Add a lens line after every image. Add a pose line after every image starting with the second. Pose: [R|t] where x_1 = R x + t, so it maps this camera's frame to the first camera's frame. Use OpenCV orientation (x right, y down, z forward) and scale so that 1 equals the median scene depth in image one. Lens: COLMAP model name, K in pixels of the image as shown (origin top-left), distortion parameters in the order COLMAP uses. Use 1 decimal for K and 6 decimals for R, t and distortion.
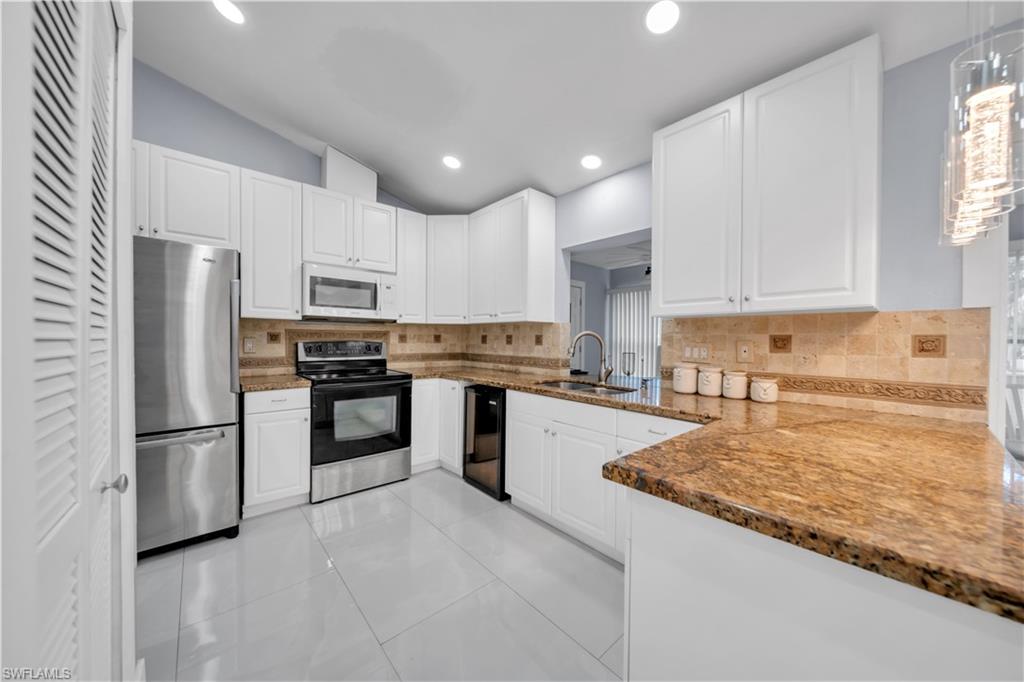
lens RADIAL K [[354.3, 0, 511.0], [0, 354.3, 343.2], [0, 0, 1]] dist [-0.001868, -0.000708]
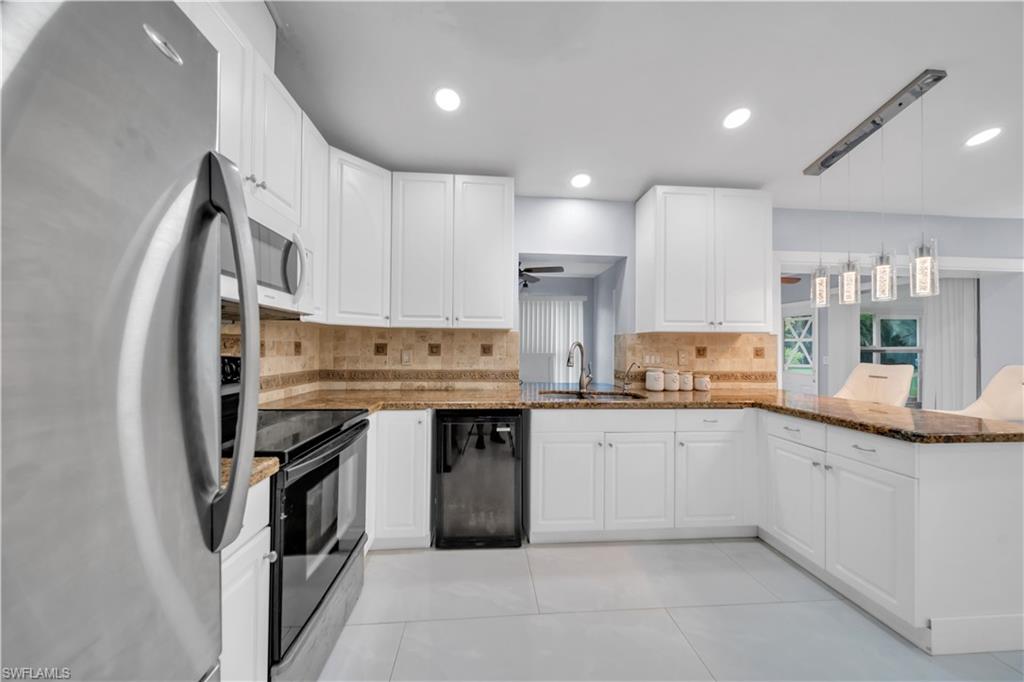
lens RADIAL K [[354.3, 0, 508.3], [0, 354.3, 345.0], [0, 0, 1]] dist [-0.001868, -0.000708]
pose [[0.598801, 0.002191, 0.800895, -0.626170], [0.006941, 0.999945, -0.007925, -0.015143], [-0.800868, 0.010305, 0.598753, 0.465023]]
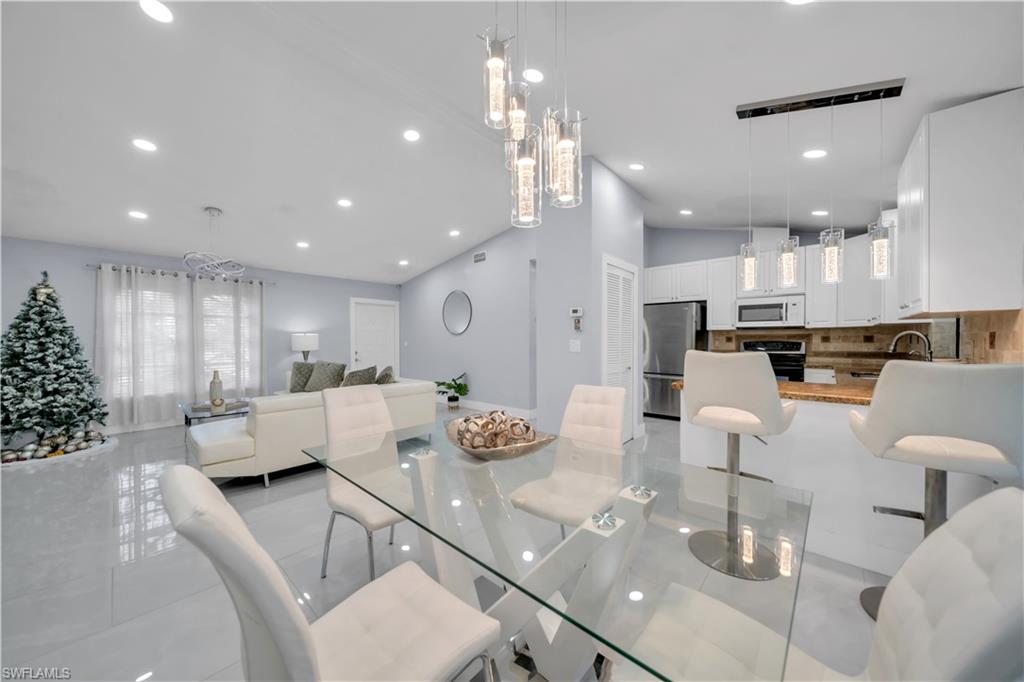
lens RADIAL K [[354.3, 0, 510.3], [0, 354.3, 345.5], [0, 0, 1]] dist [-0.001868, -0.000708]
pose [[0.121493, 0.006748, -0.992569, 1.026261], [-0.009671, 0.999937, 0.005614, 0.016770], [0.992545, 0.008917, 0.121551, -0.367407]]
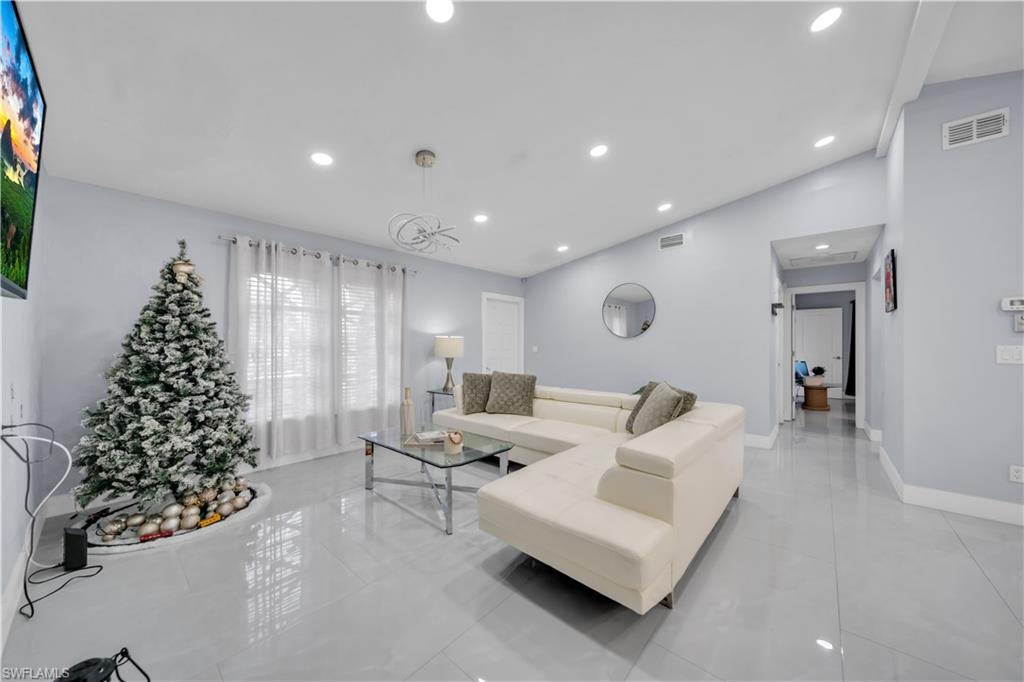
lens RADIAL K [[354.3, 0, 512.8], [0, 354.3, 344.7], [0, 0, 1]] dist [-0.001868, -0.000708]
pose [[0.131479, -0.007027, -0.991294, 0.488737], [-0.013195, 0.999874, -0.008838, 0.021972], [0.991231, 0.014243, 0.131370, -1.233662]]
